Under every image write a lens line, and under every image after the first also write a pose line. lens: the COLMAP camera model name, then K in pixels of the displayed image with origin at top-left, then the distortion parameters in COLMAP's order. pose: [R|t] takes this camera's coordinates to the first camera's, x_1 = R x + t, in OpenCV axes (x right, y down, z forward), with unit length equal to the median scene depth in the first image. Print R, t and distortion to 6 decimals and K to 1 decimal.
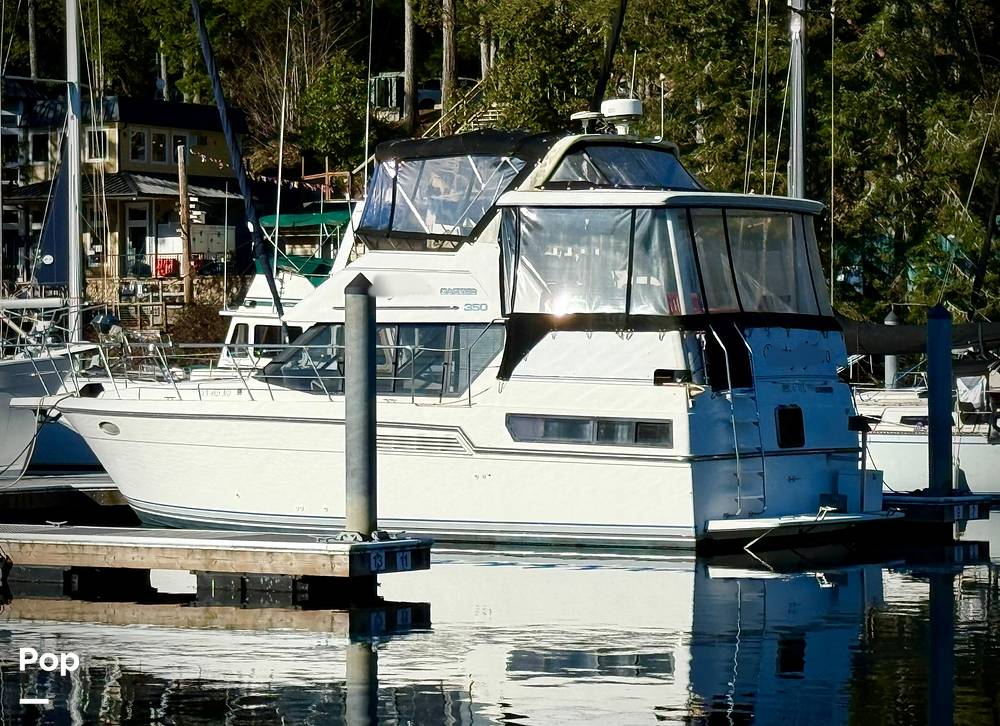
lens RADIAL K [[3894.5, 0, 500.0], [0, 3894.5, 363.0], [0, 0, 1]] dist [0.134360, 0.488331]
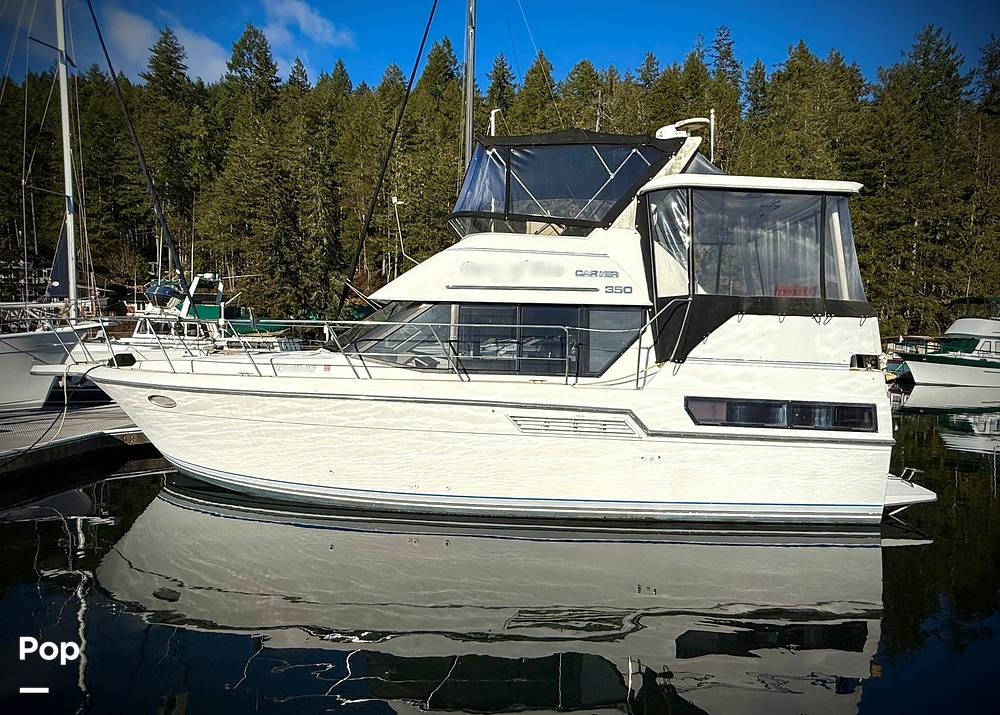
lens RADIAL K [[576.7, 0, 514.6], [0, 576.7, 372.5], [0, 0, 1]] dist [-0.005430, -0.001139]
pose [[0.839789, -0.015278, 0.542698, -0.113283], [-0.016422, 0.998432, 0.053521, -0.000232], [-0.542665, -0.053859, 0.838221, 0.897009]]
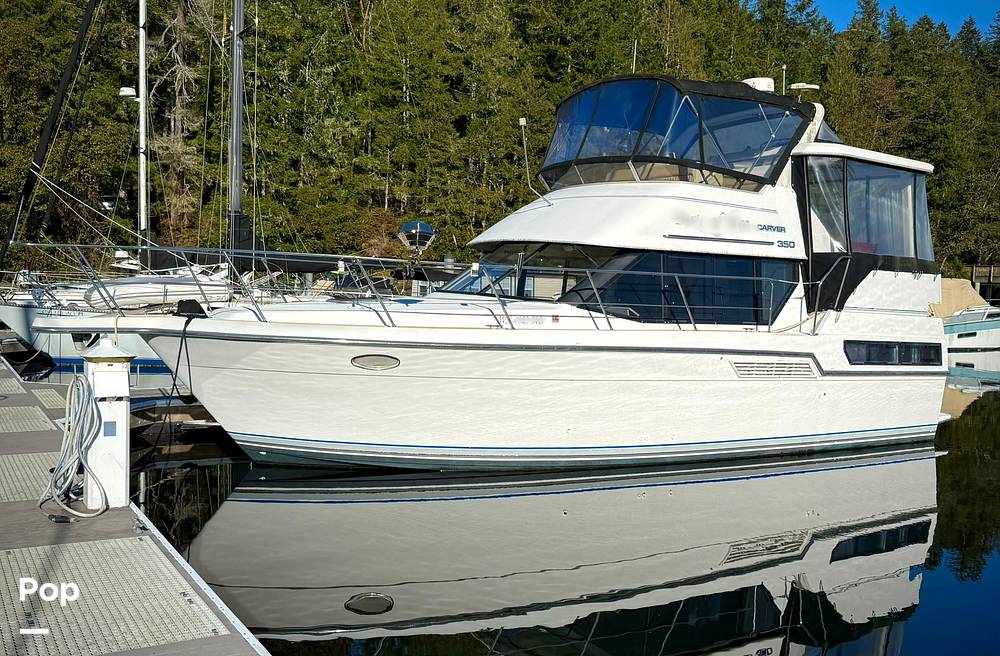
lens RADIAL K [[958.8, 0, 502.9], [0, 958.8, 365.3], [0, 0, 1]] dist [0.070724, -0.013822]
pose [[0.400462, -0.065454, 0.913972, -0.297412], [-0.033720, 0.995717, 0.086083, -0.000867], [-0.915693, -0.065292, 0.396540, 0.973820]]
